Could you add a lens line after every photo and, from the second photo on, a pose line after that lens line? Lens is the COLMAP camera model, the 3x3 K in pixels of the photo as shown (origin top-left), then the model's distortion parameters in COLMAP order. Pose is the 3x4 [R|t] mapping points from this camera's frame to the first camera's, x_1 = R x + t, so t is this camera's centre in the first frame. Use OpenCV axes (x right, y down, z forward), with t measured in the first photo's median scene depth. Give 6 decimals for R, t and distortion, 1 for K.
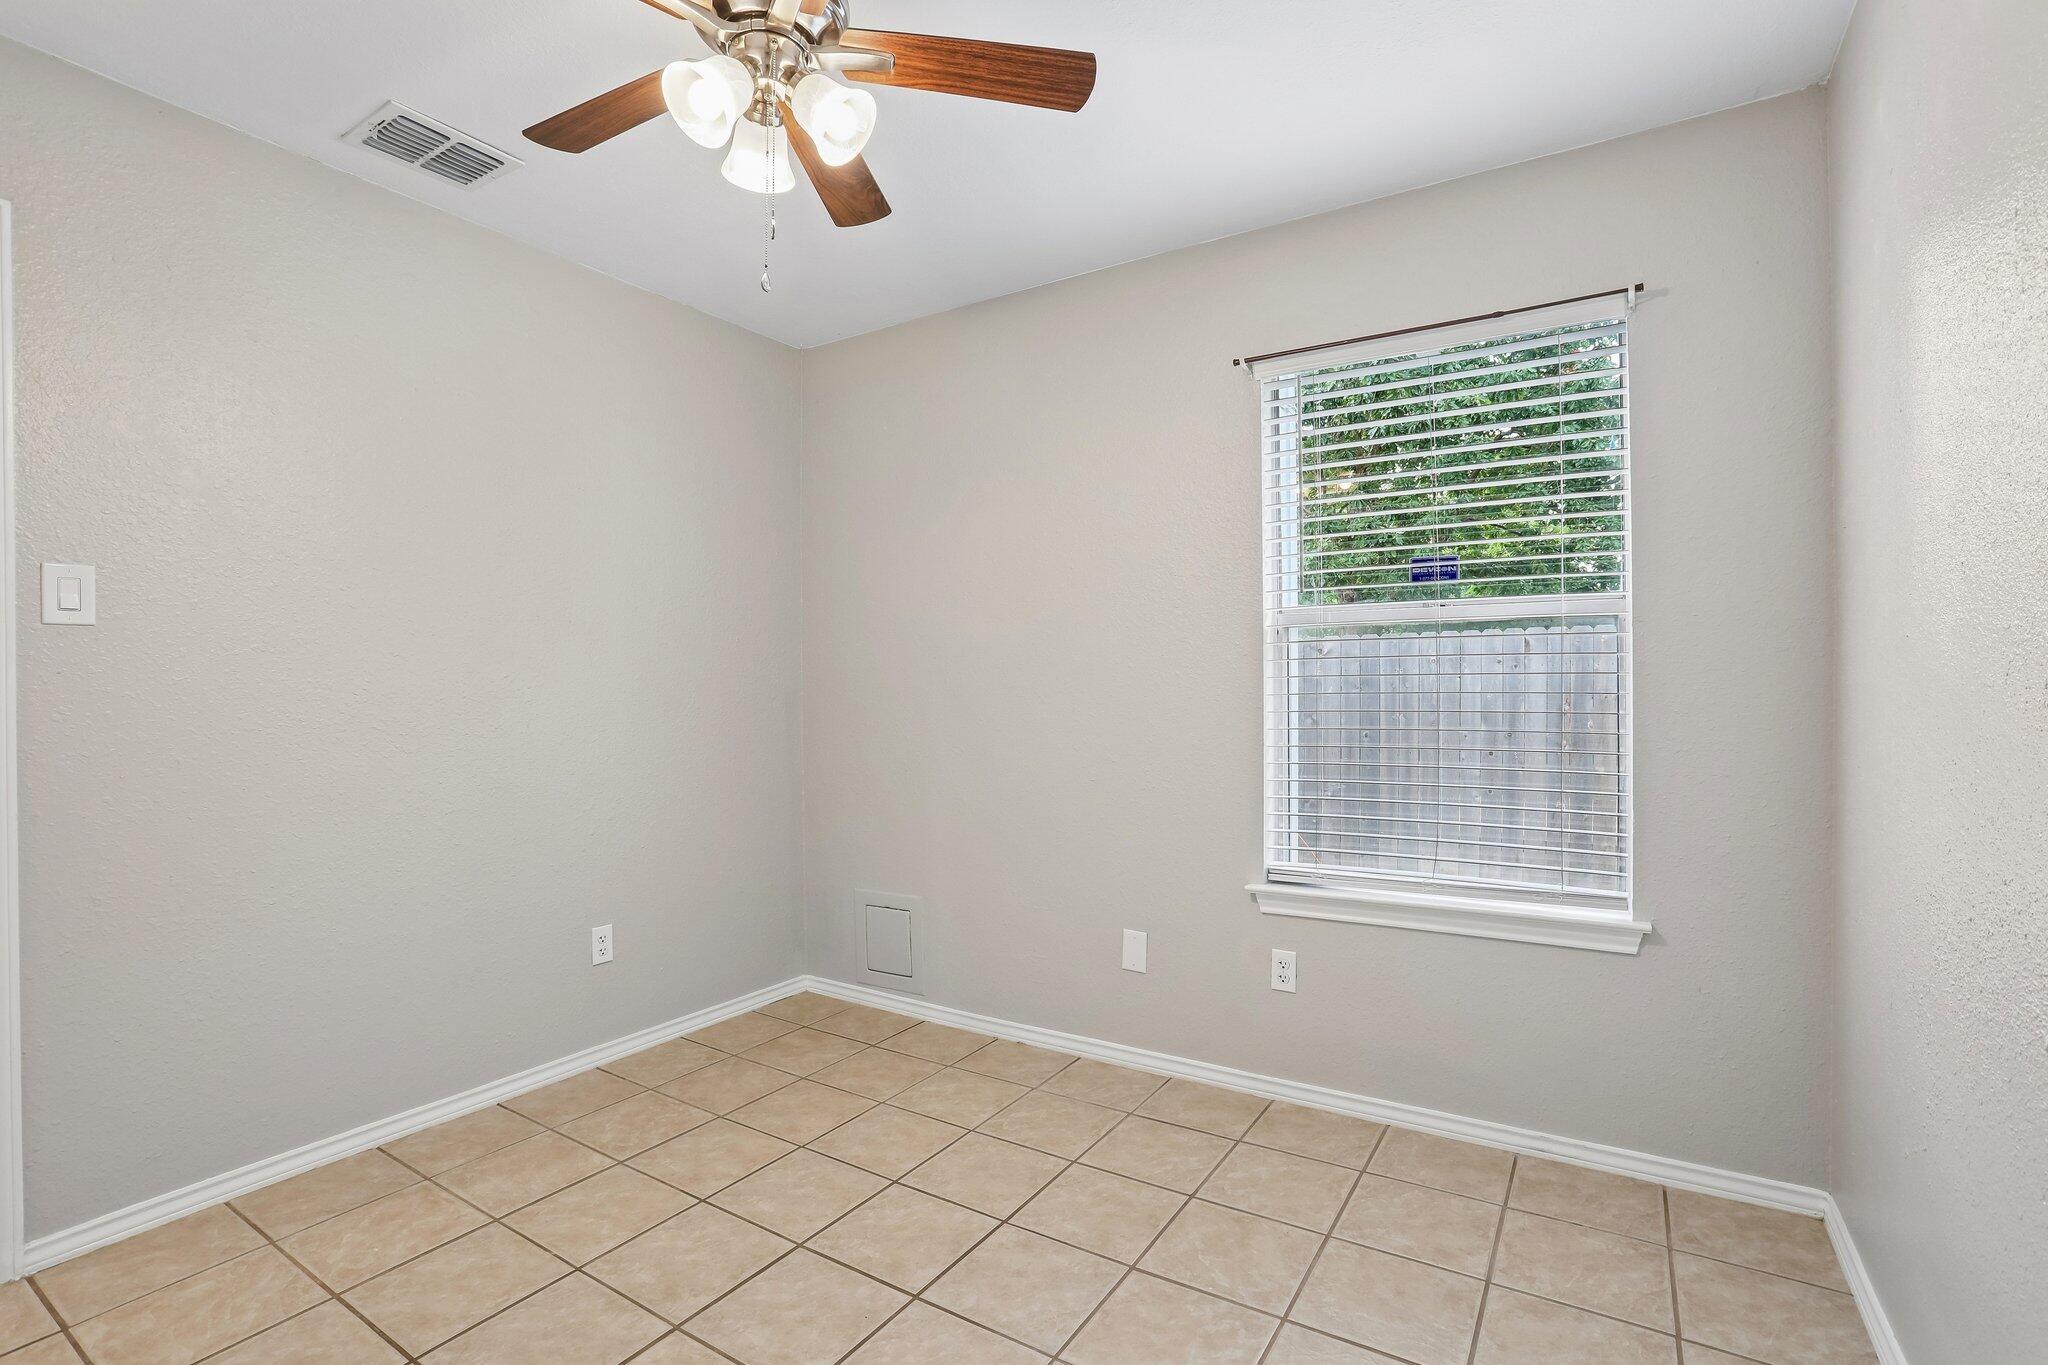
lens RADIAL K [[918.5, 0, 1014.8], [0, 918.5, 699.8], [0, 0, 1]] dist [-0.021840, 0.009978]
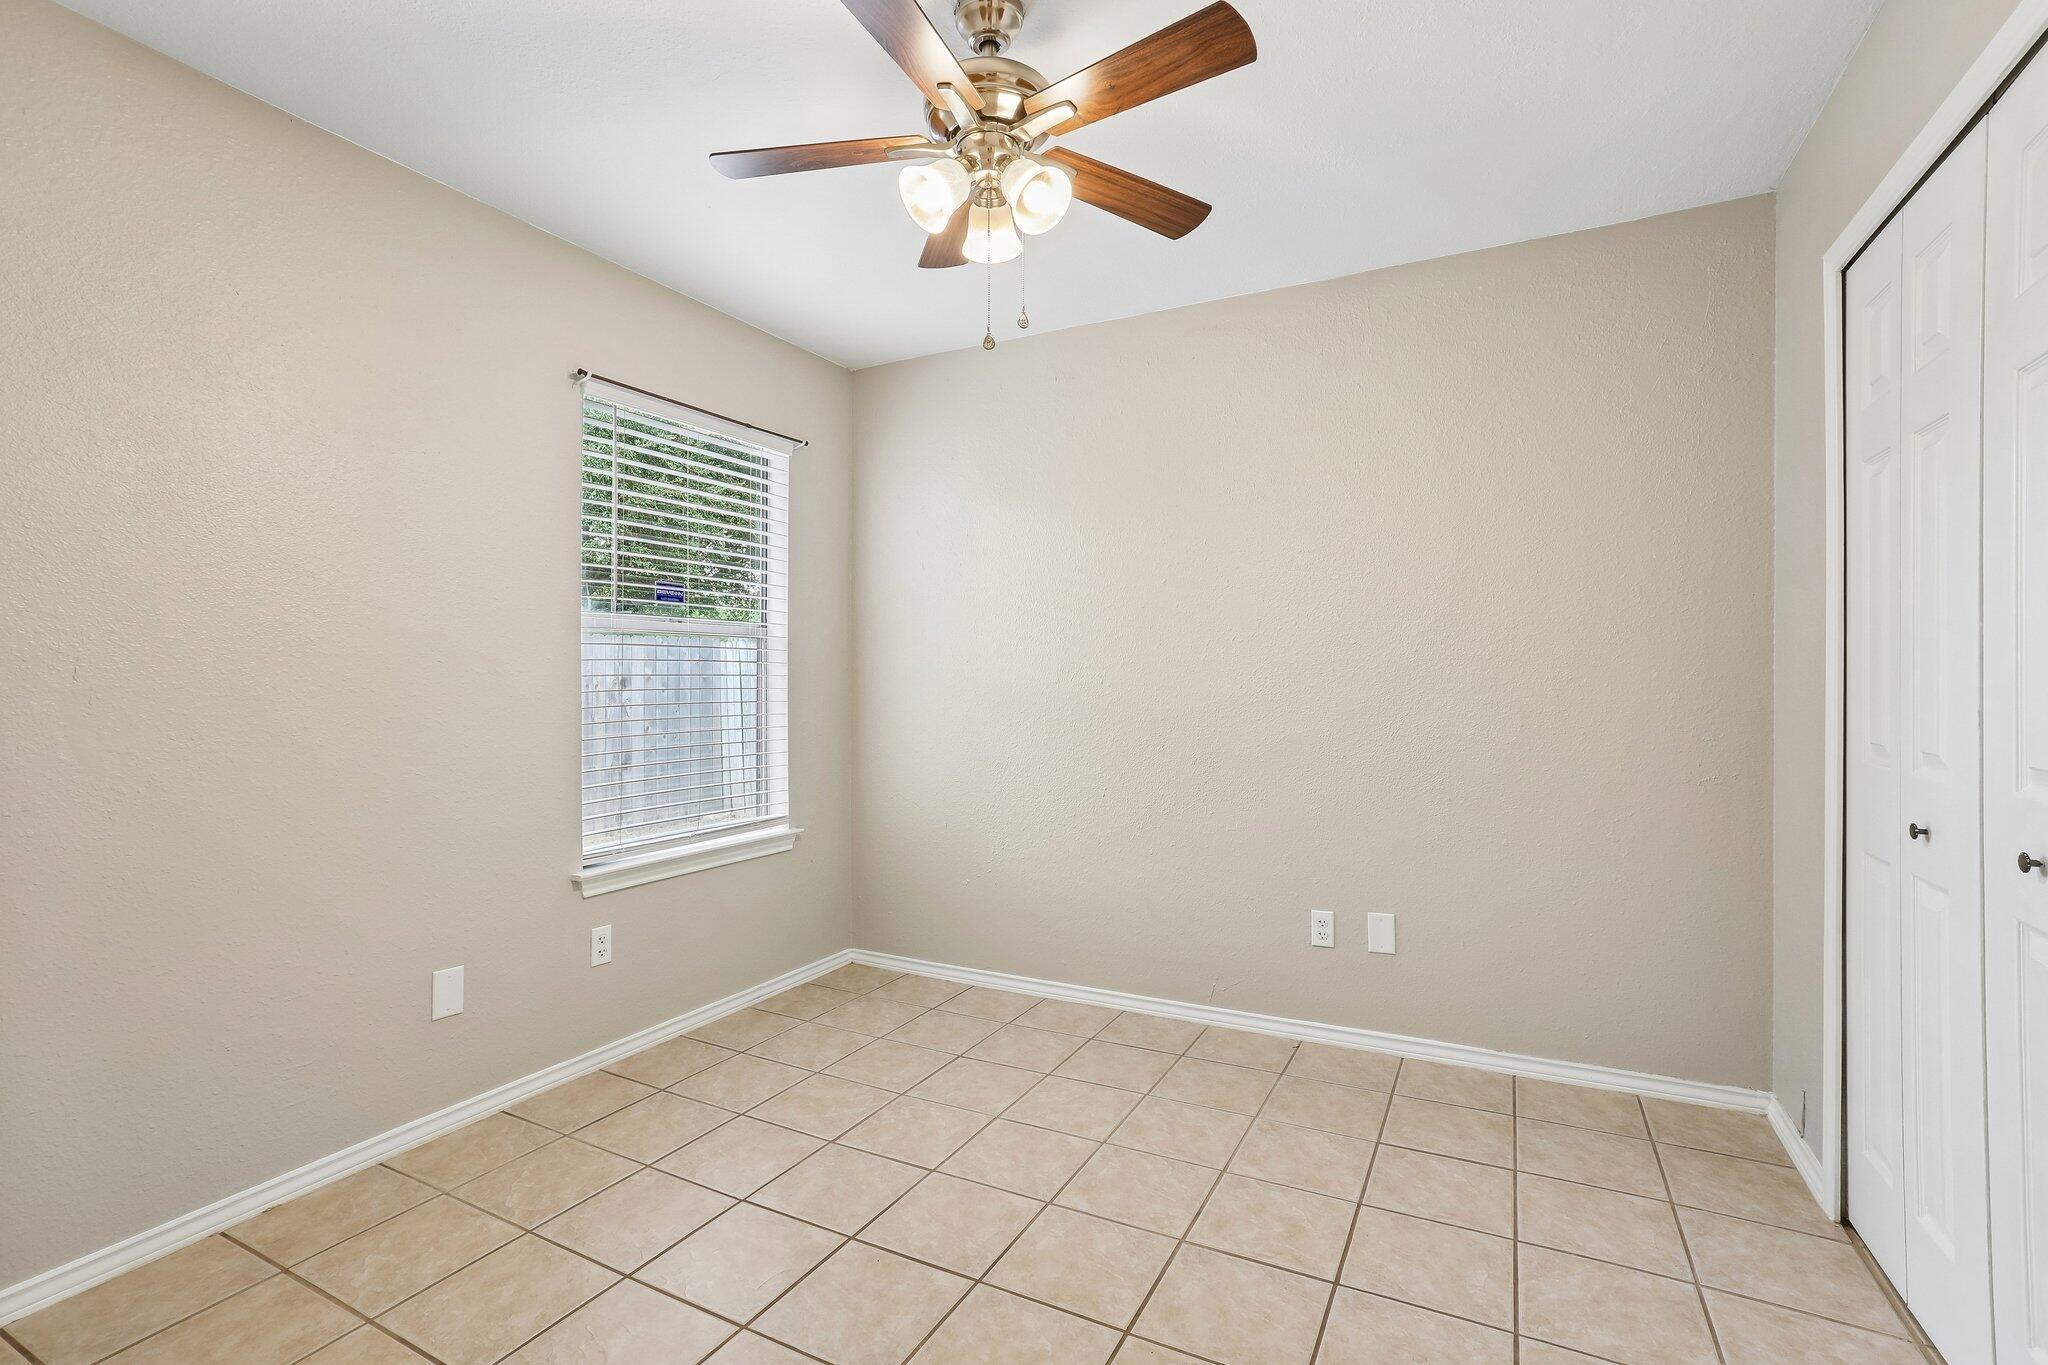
lens RADIAL K [[918.5, 0, 1009.8], [0, 918.5, 678.7], [0, 0, 1]] dist [-0.021840, 0.009978]
pose [[-0.067509, 0.021087, 0.997496, -0.892607], [0.007480, 0.999759, -0.020629, 0.007962], [-0.997691, 0.006068, -0.067650, 0.643709]]
